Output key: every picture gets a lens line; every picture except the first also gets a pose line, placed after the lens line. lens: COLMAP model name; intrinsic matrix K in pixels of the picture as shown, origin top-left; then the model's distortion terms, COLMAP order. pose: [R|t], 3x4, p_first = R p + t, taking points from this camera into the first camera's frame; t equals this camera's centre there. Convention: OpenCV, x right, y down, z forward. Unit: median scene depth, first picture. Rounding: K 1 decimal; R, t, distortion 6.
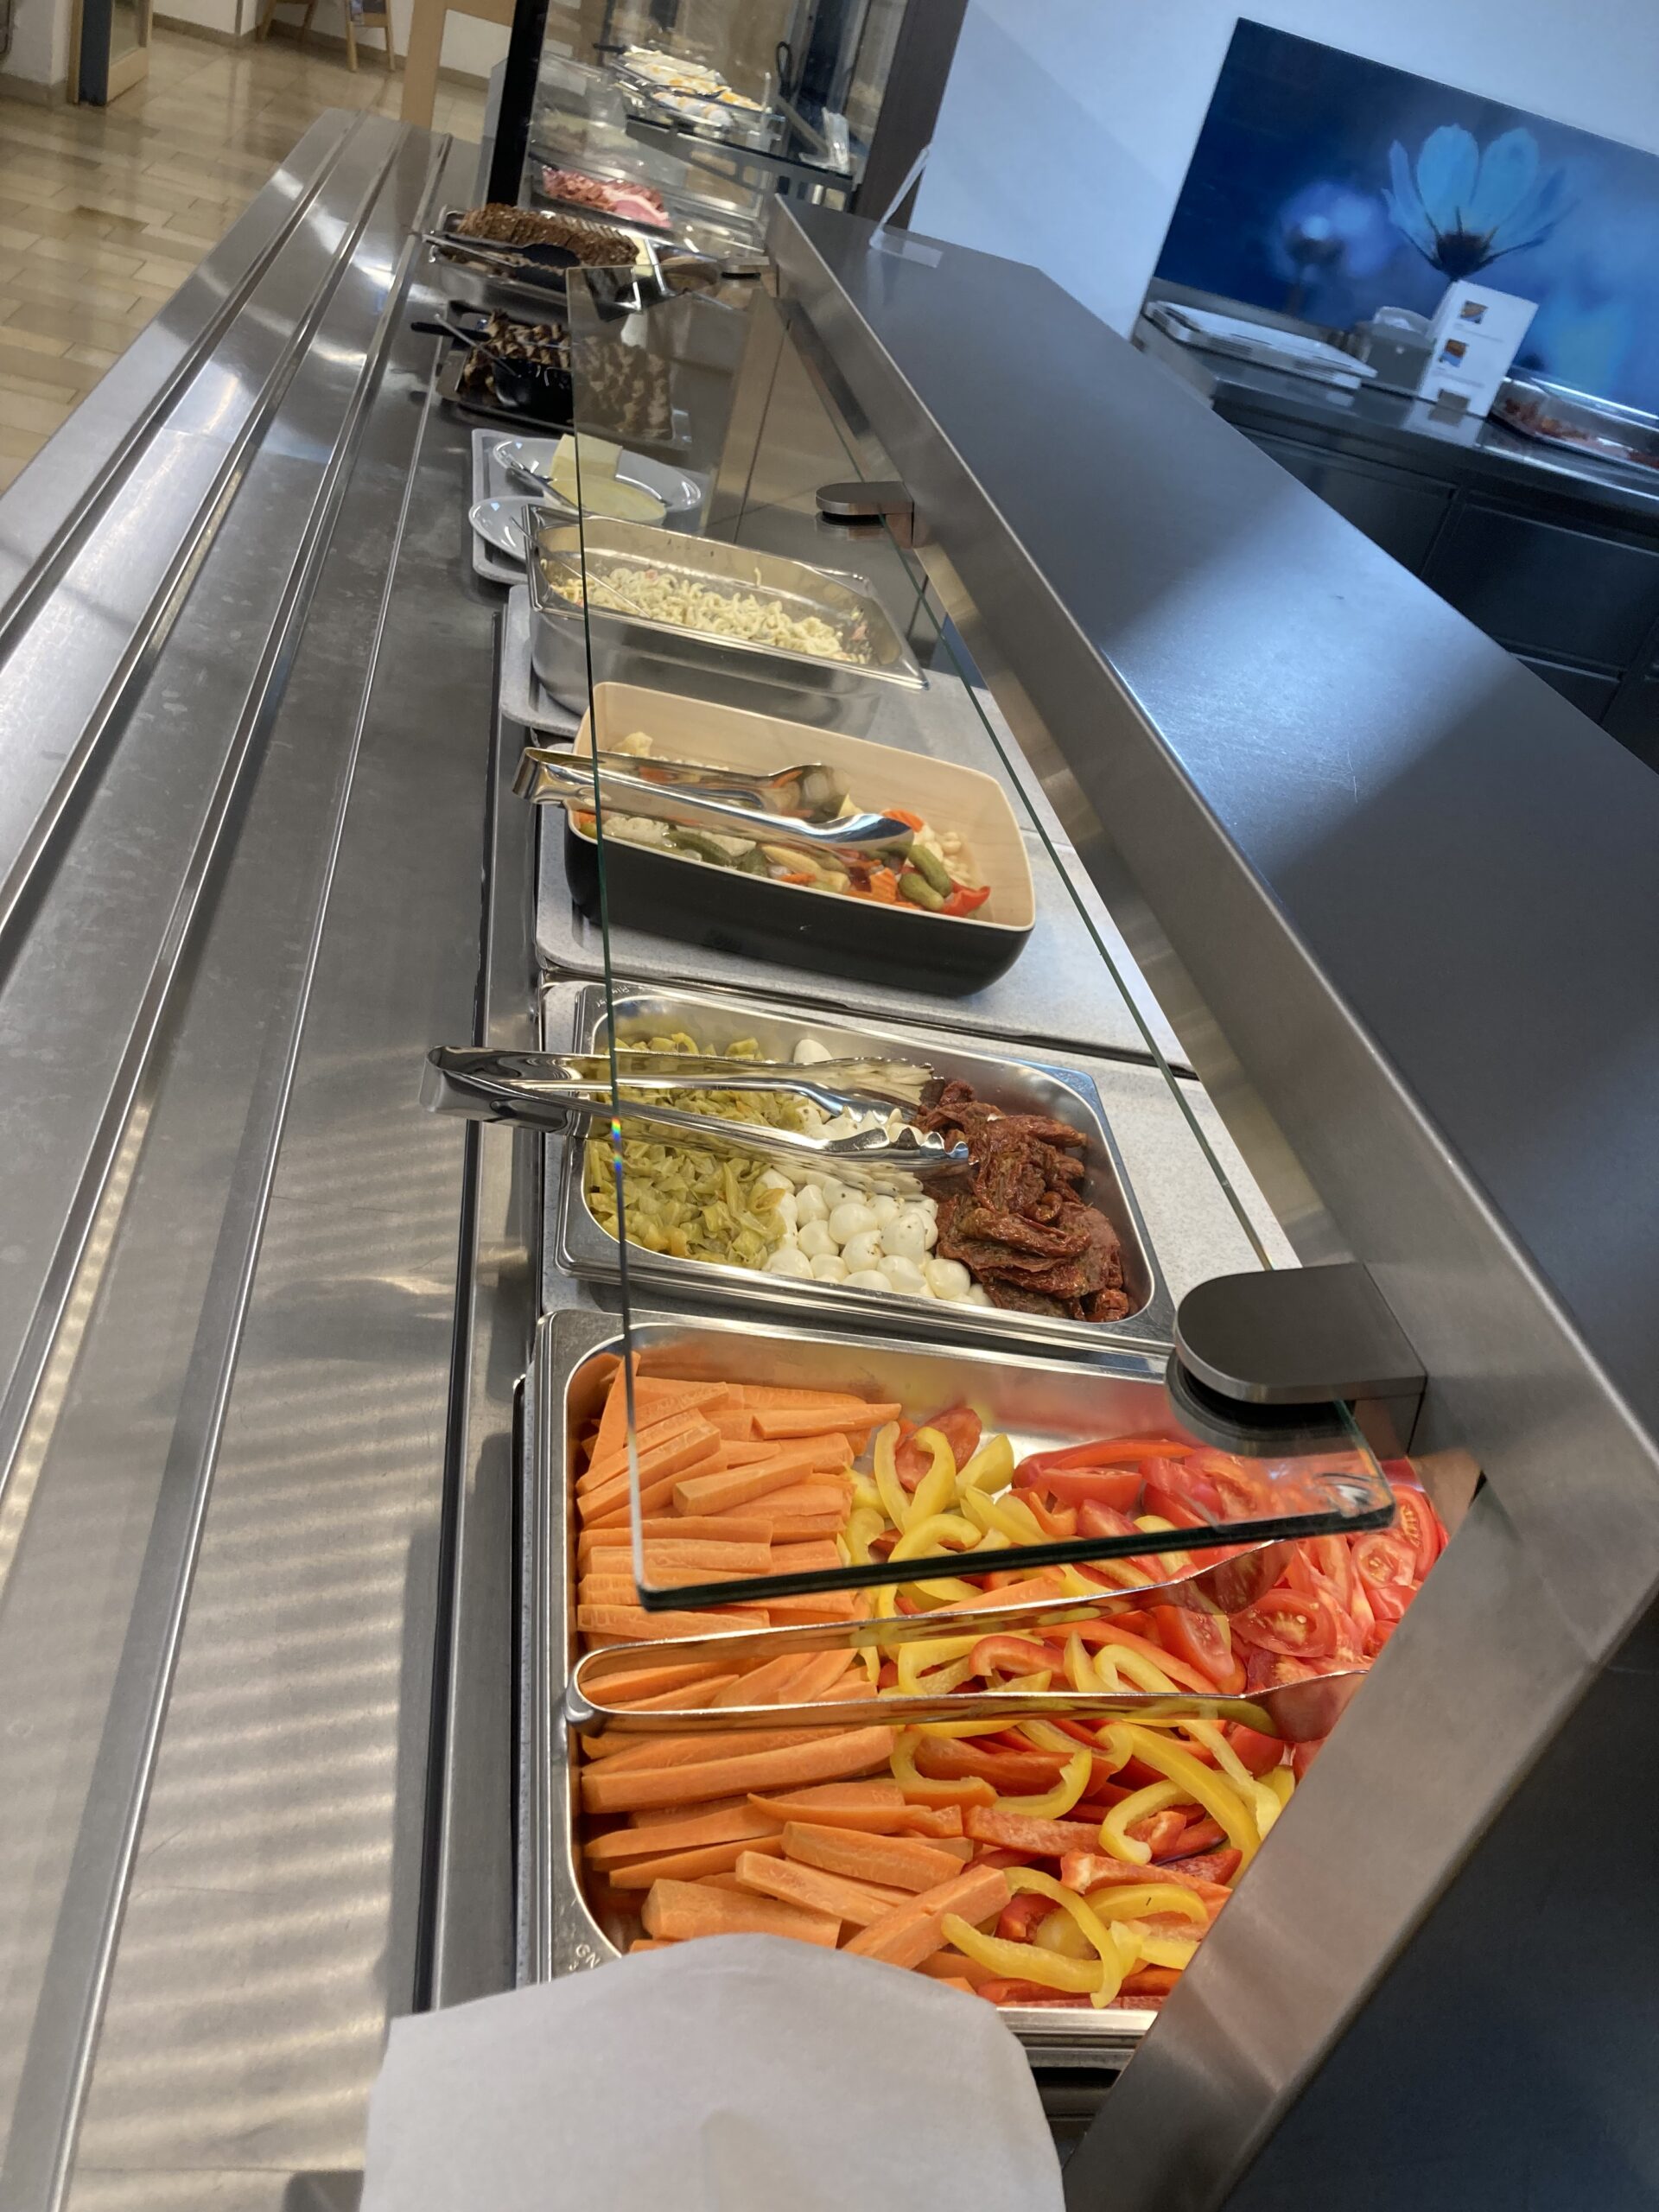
lens RADIAL K [[1840.9, 0, 827.7], [0, 1840.9, 1115.2], [0, 0, 1]] dist [0.034934, -0.038487]
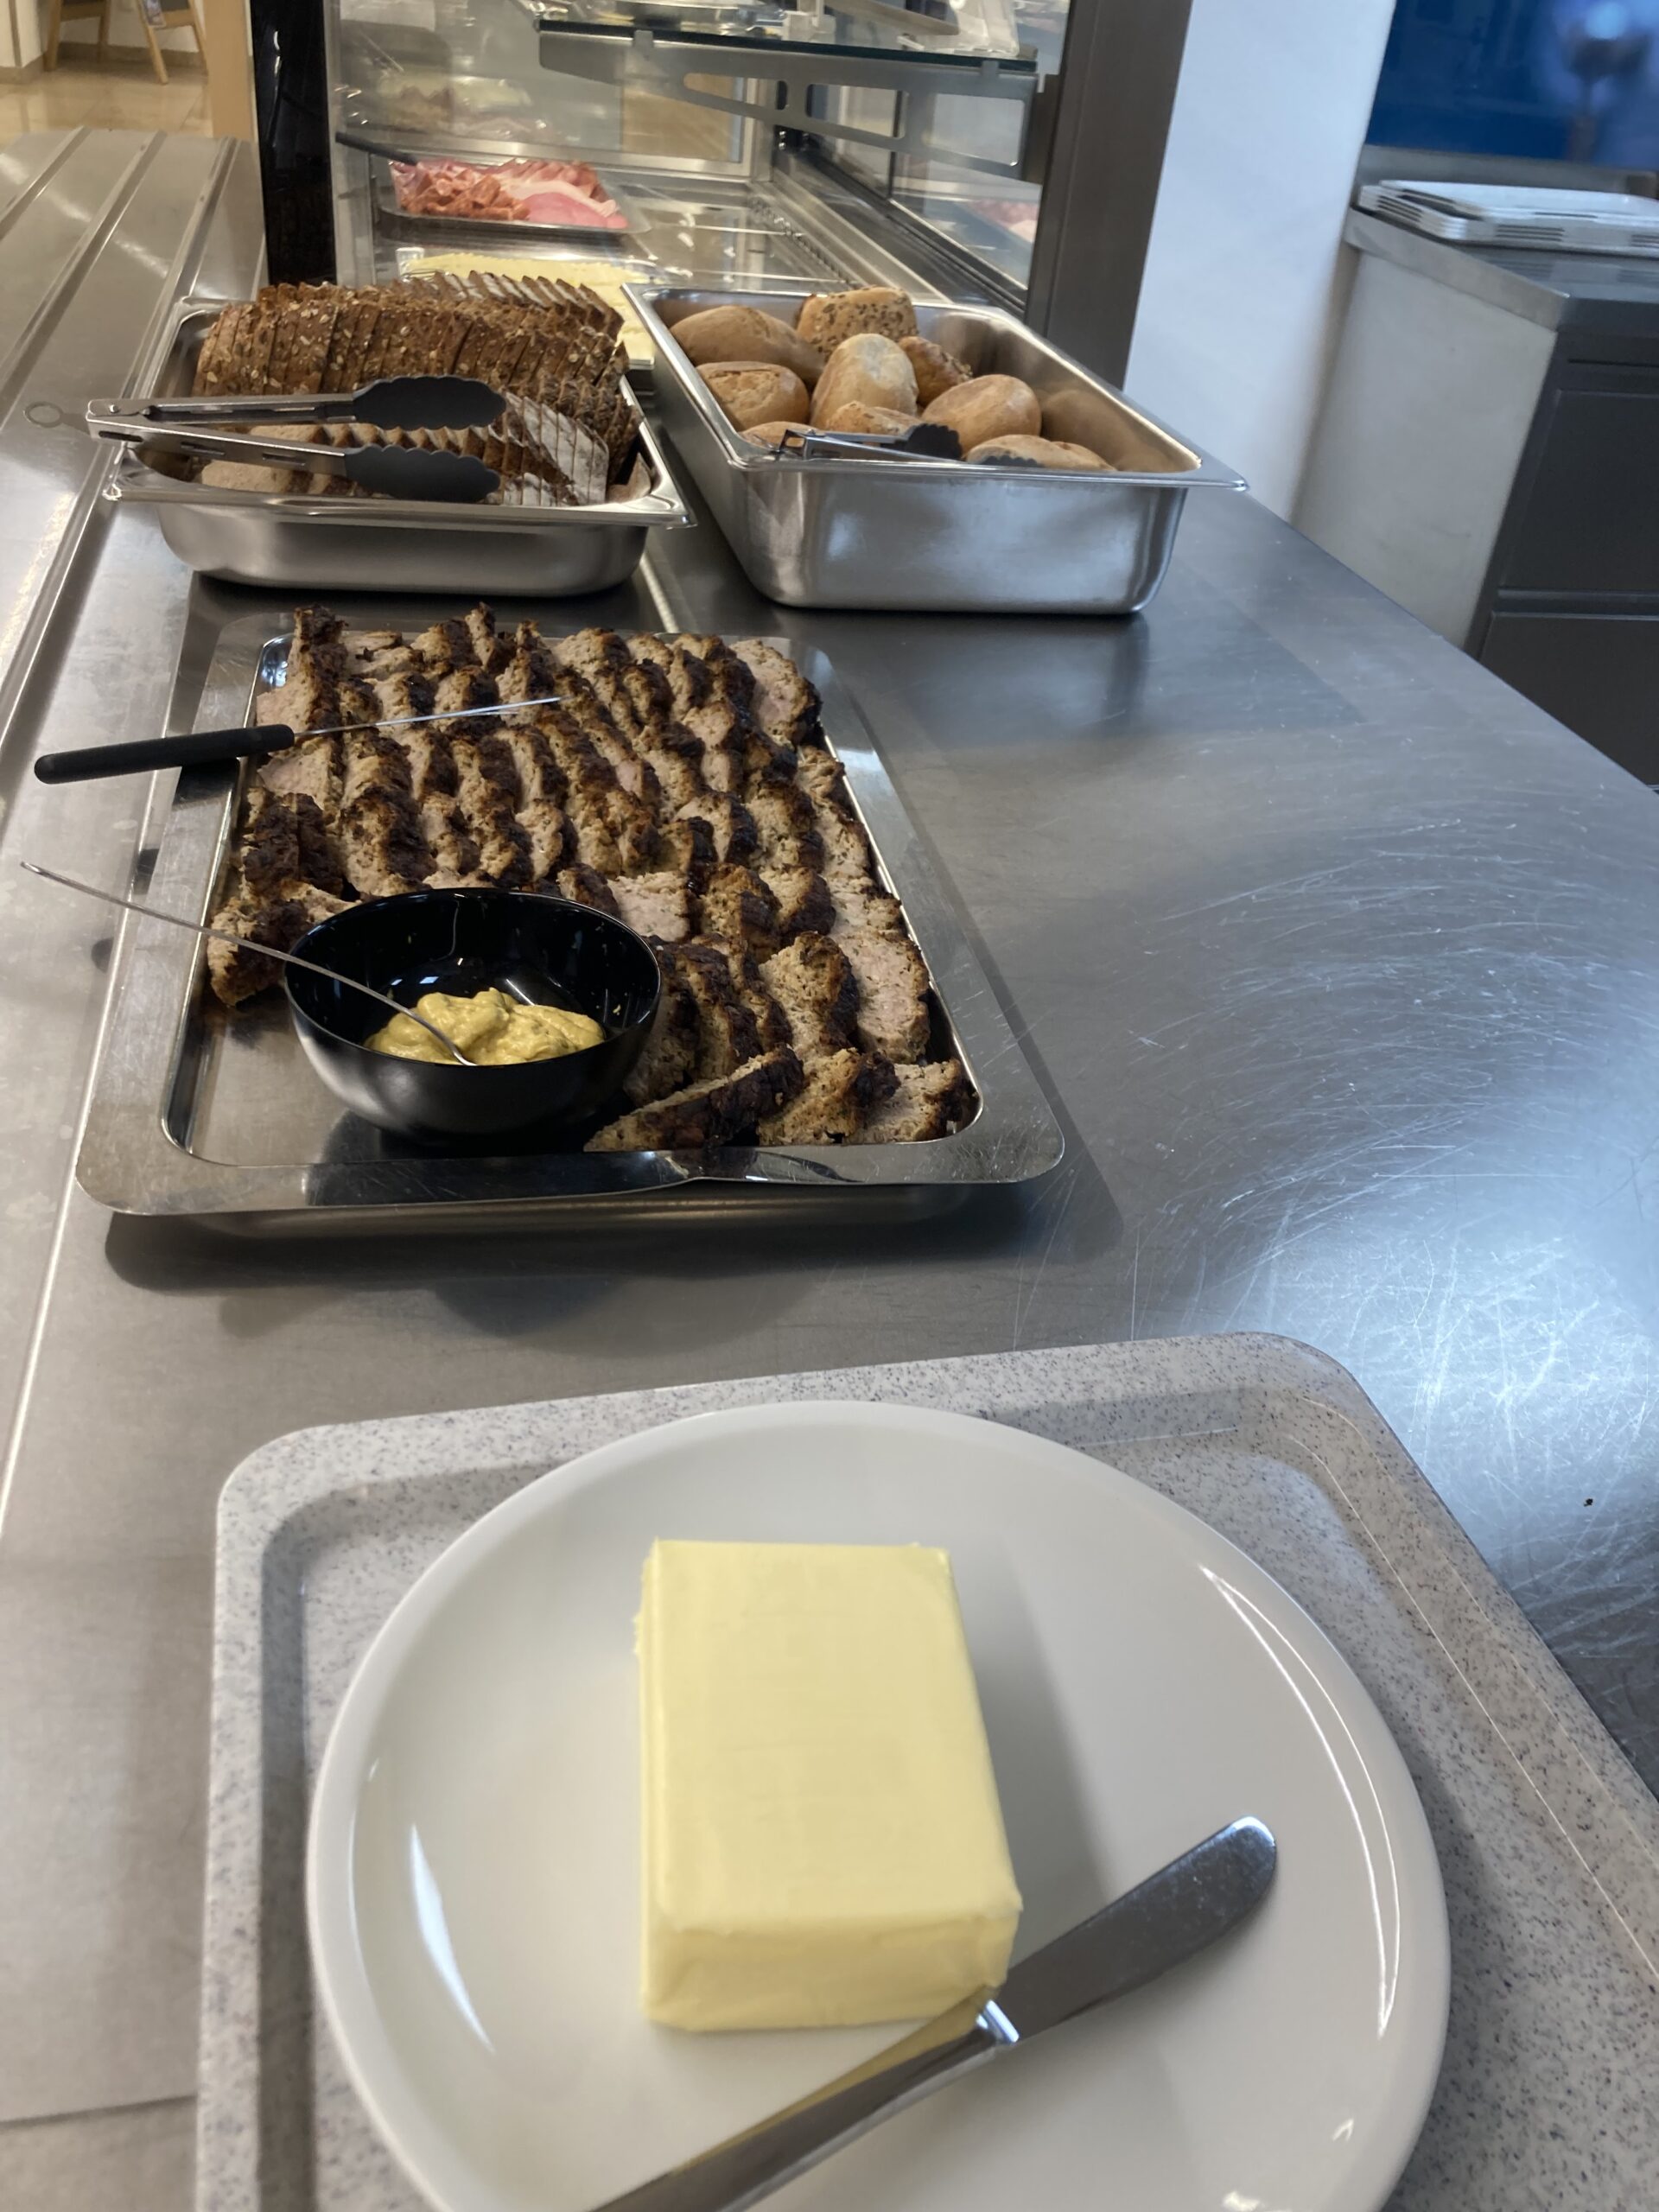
lens RADIAL K [[1840.9, 0, 829.3], [0, 1840.9, 1097.6], [0, 0, 1]] dist [0.034934, -0.038487]
pose [[0.983234, -0.180735, -0.024220, -0.052858], [0.181365, 0.983046, 0.026976, -0.199229], [0.018933, -0.030917, 0.999343, 0.383881]]
